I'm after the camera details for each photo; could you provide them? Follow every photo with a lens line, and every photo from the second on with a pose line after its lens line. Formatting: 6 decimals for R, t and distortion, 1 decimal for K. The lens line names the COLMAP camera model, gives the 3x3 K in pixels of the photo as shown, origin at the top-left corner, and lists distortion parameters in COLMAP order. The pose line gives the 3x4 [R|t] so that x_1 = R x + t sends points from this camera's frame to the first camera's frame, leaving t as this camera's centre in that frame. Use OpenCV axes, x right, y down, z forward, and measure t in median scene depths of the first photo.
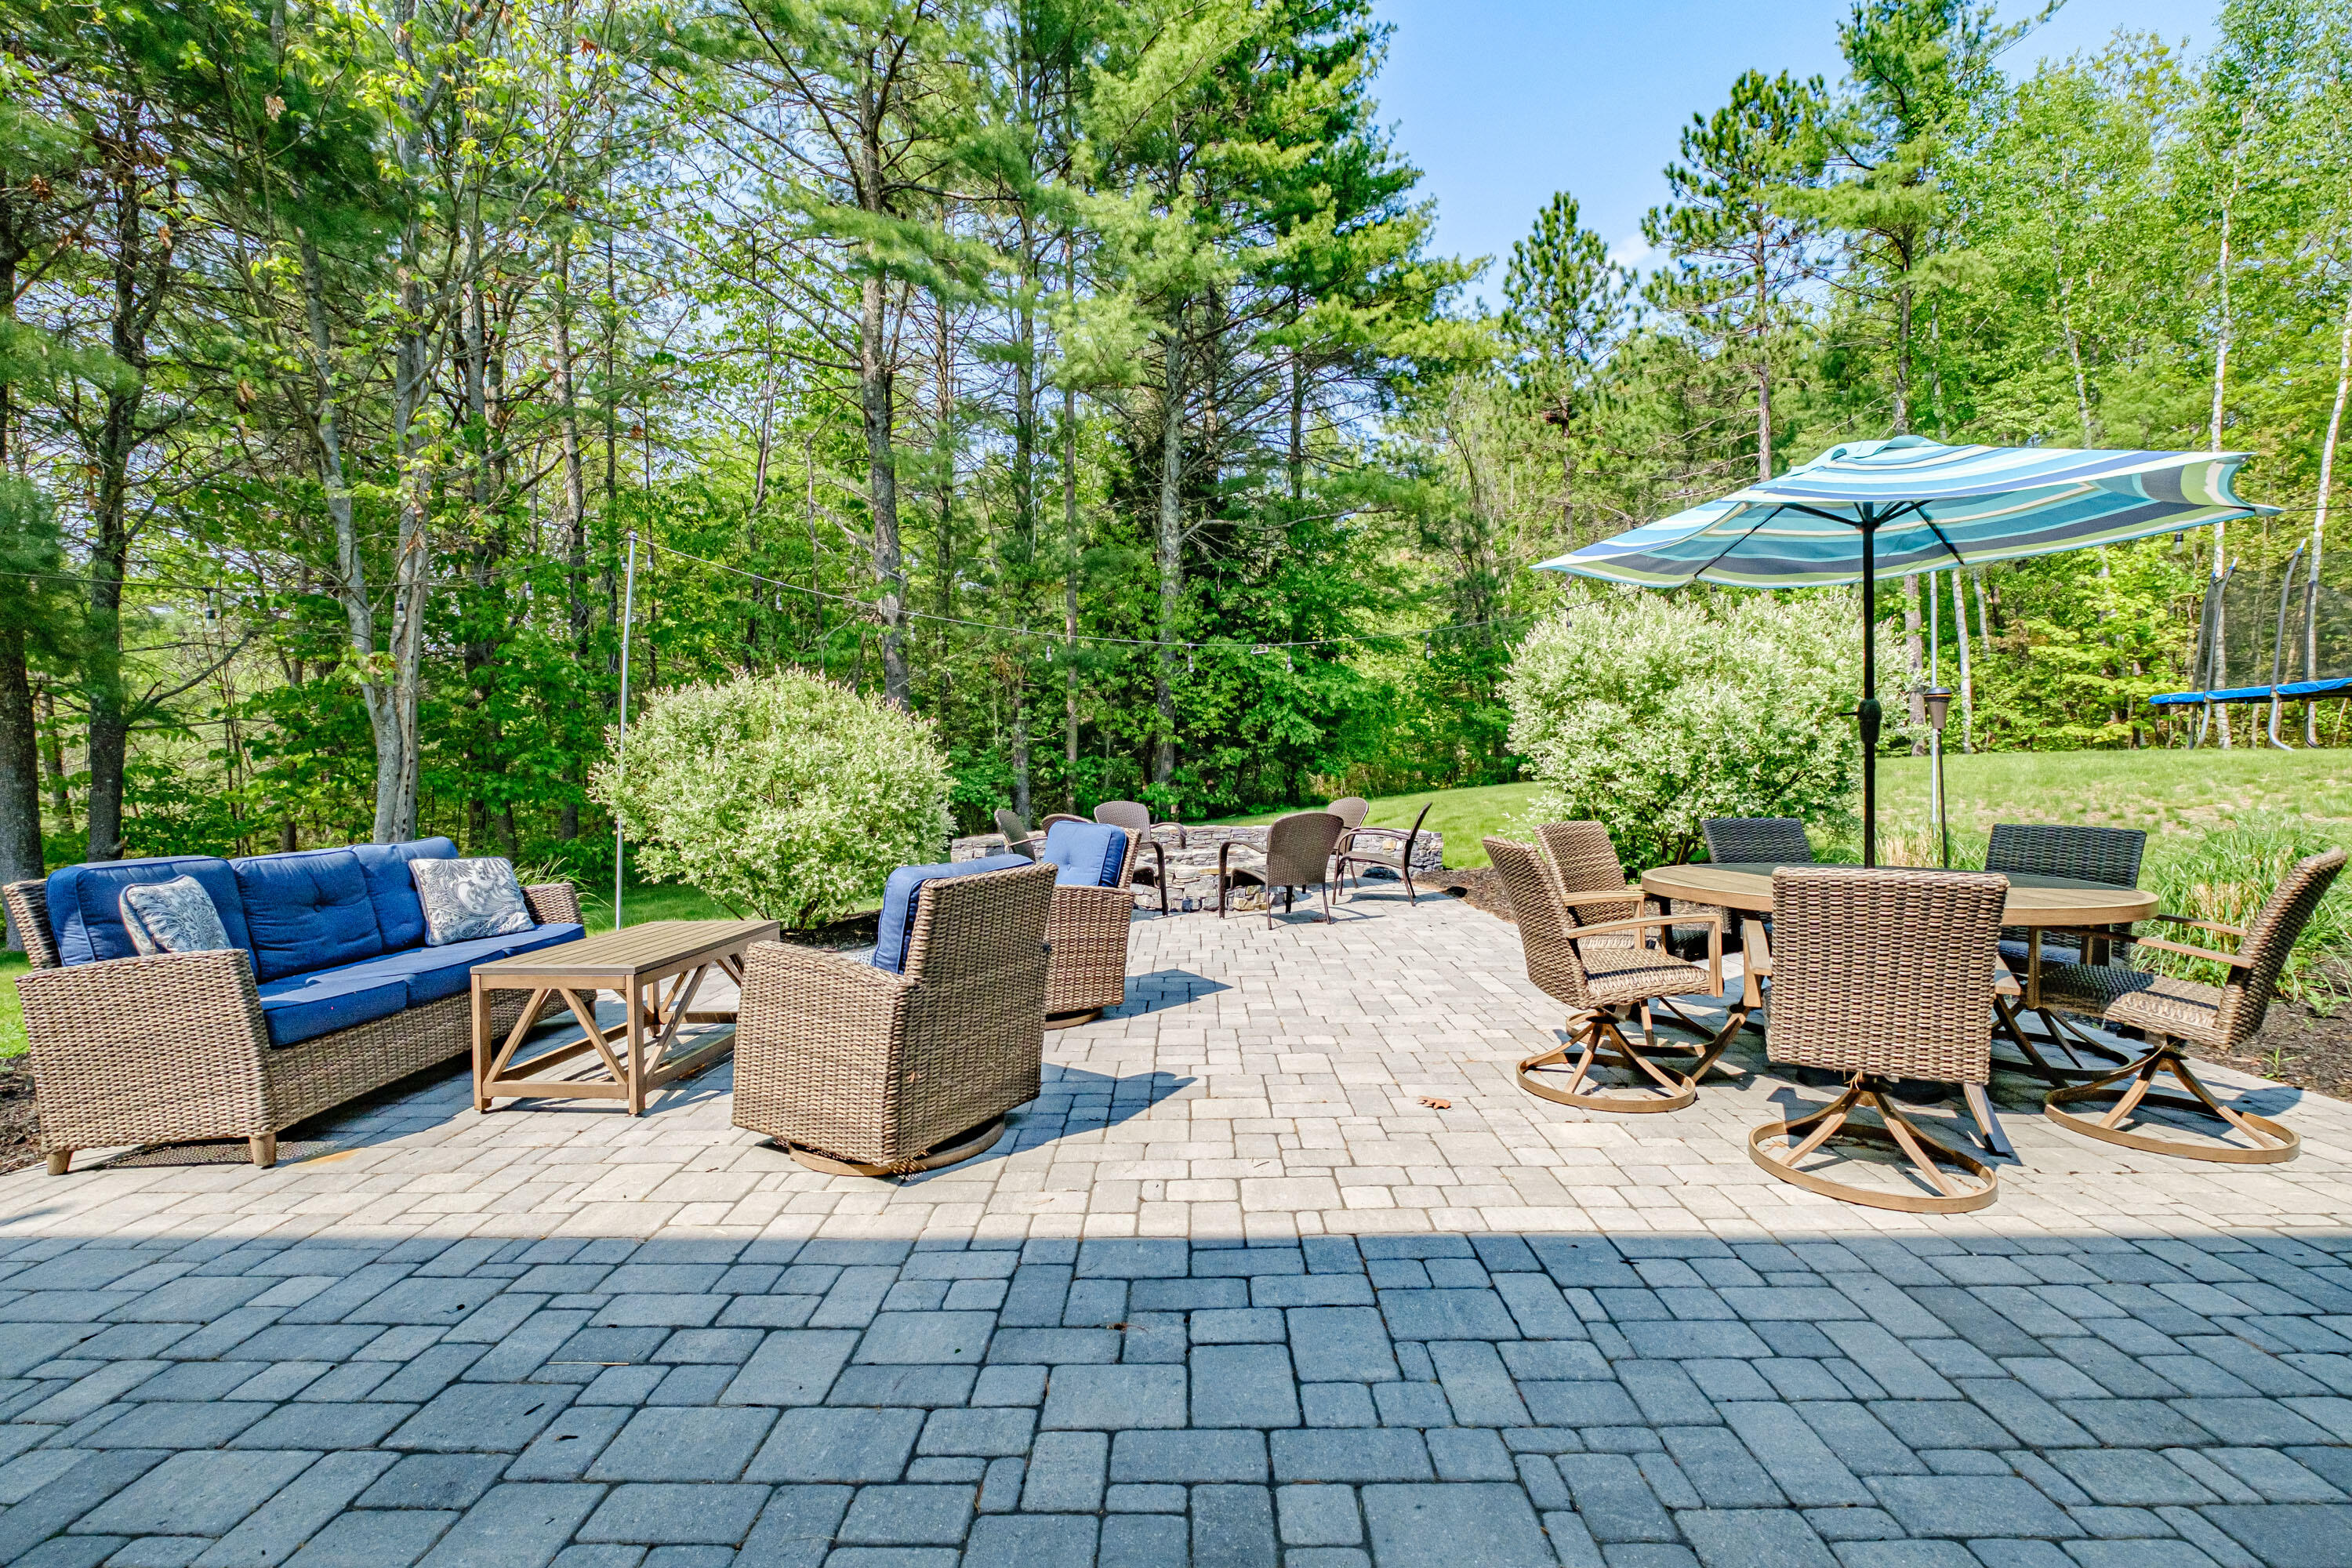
lens RADIAL K [[1053.7, 0, 1177.4], [0, 1053.7, 776.2], [0, 0, 1]] dist [-0.000200, -0.001644]
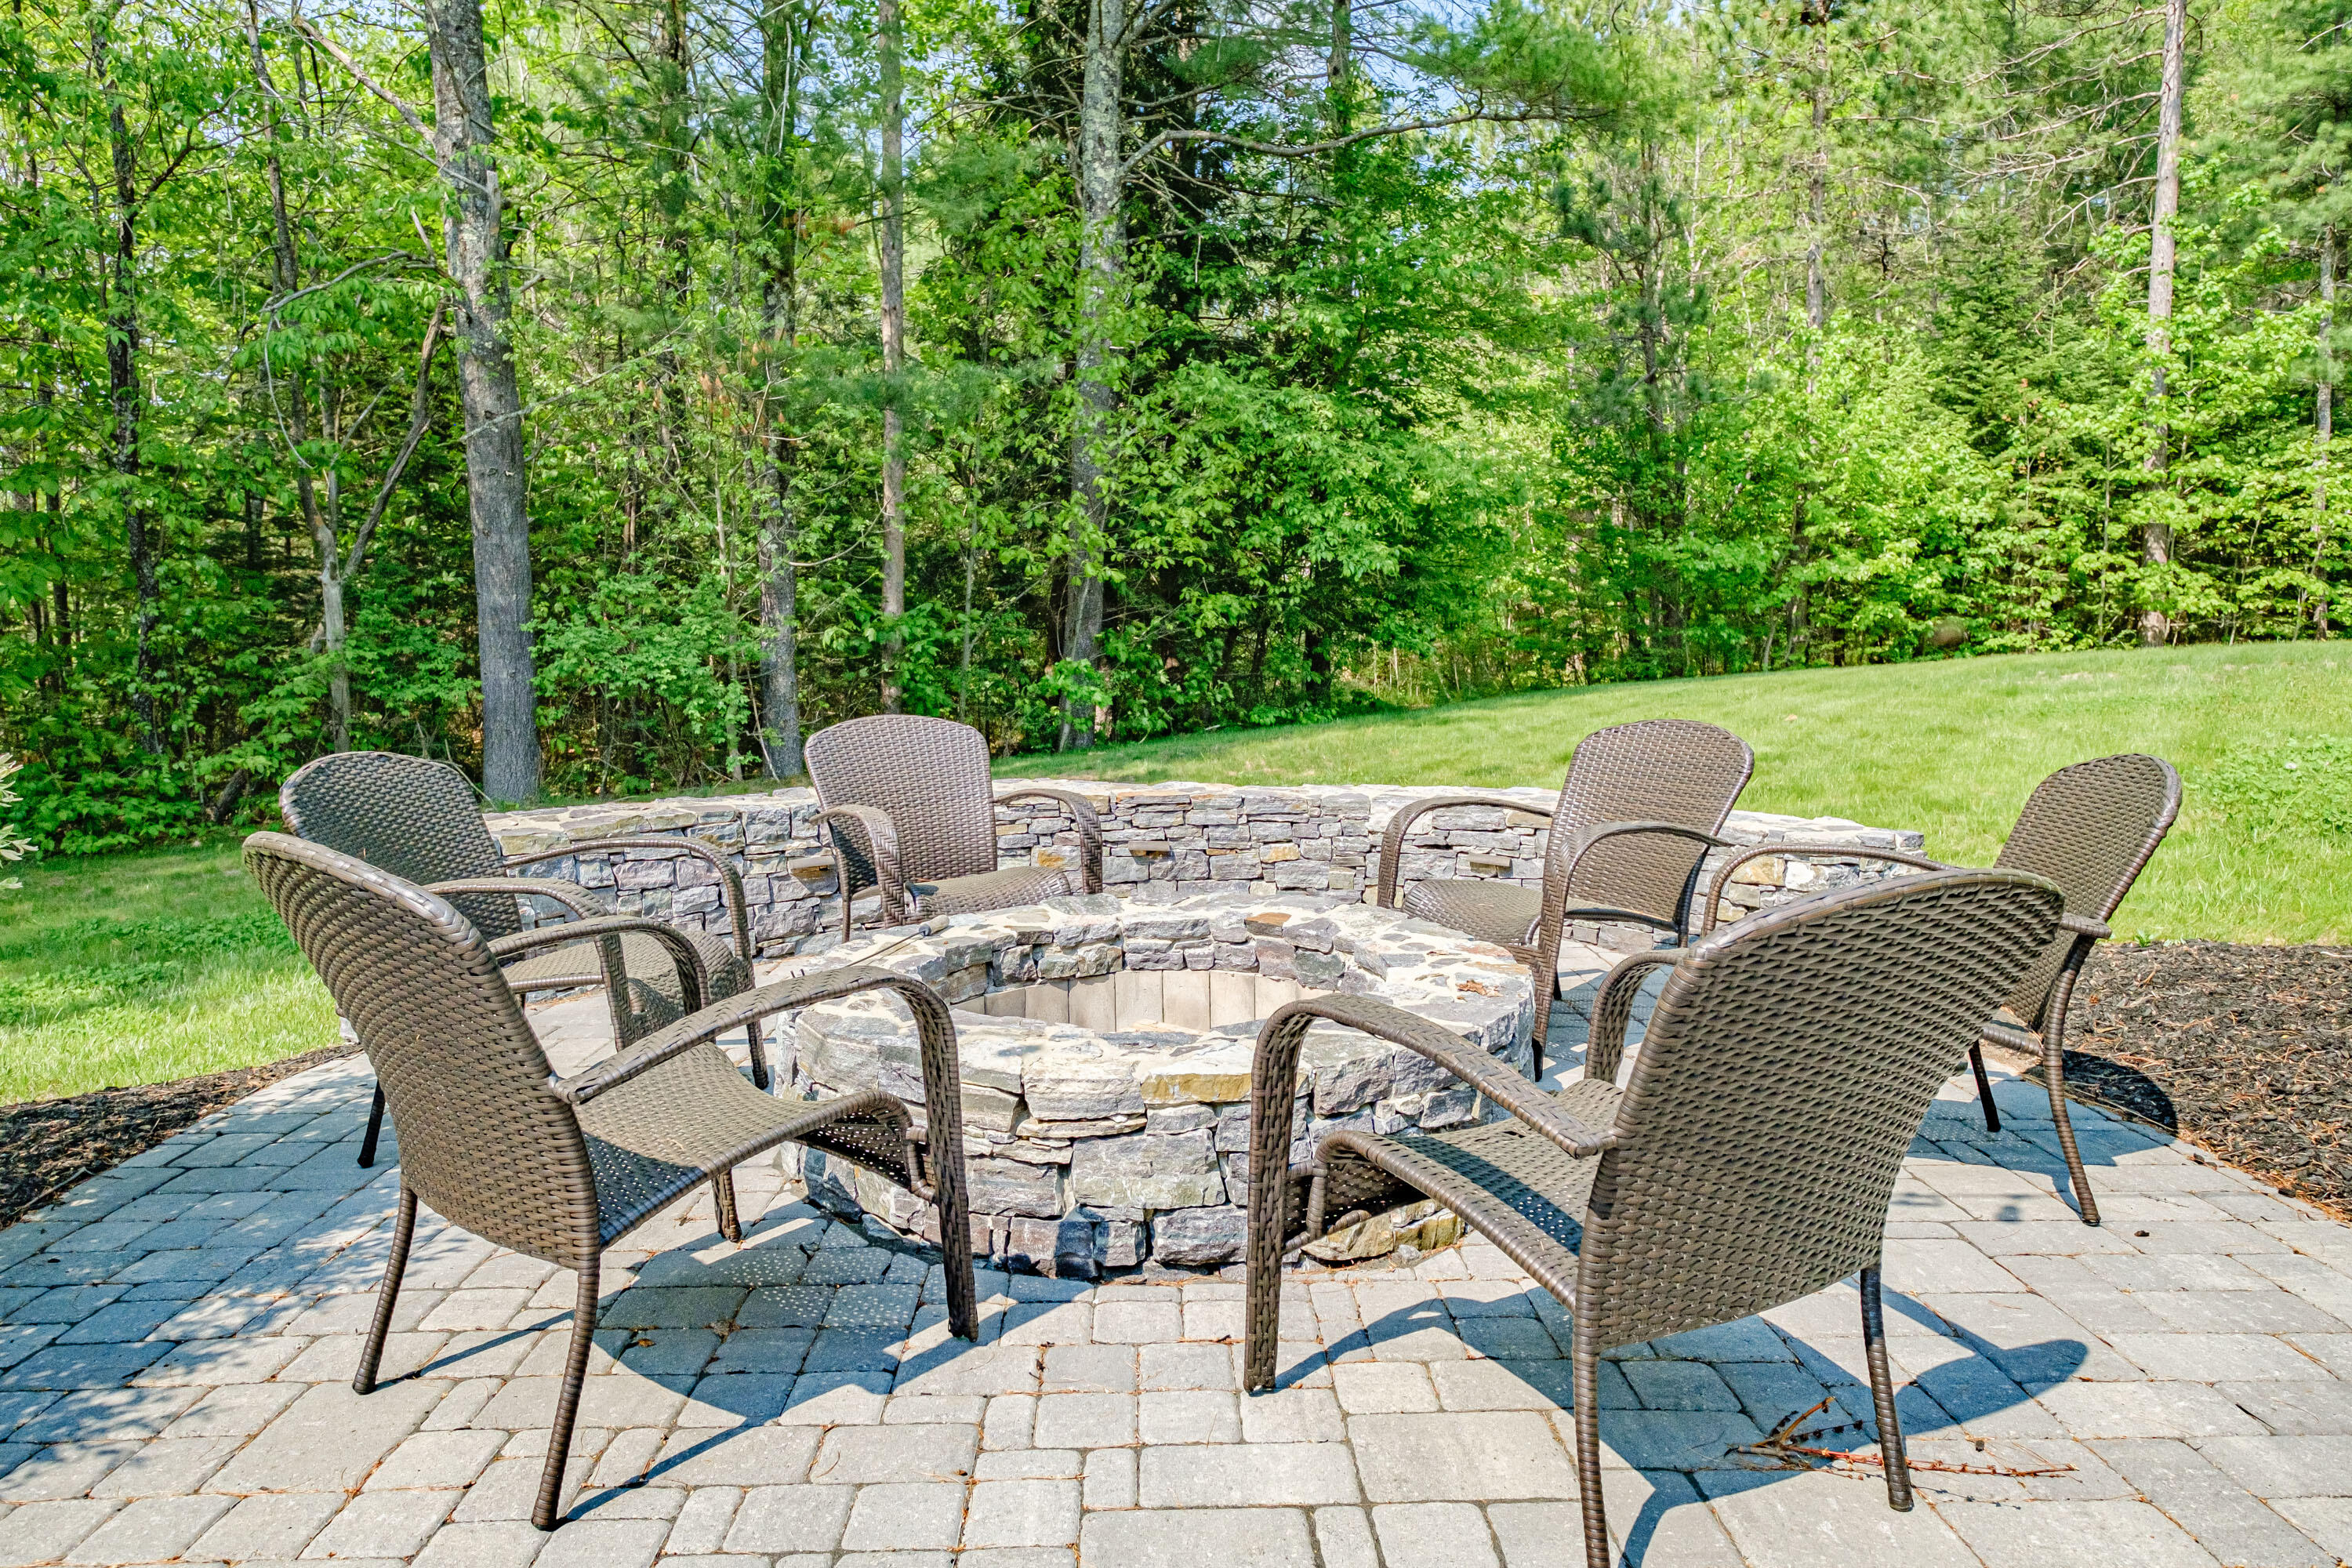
lens RADIAL K [[1486.9, 0, 1169.5], [0, 1486.9, 787.1], [0, 0, 1]] dist [0.001000, 0.000072]
pose [[0.999503, 0.007819, 0.030525, 0.006858], [-0.010462, 0.996116, 0.087423, 0.003717], [-0.029723, -0.087698, 0.995704, 0.294539]]
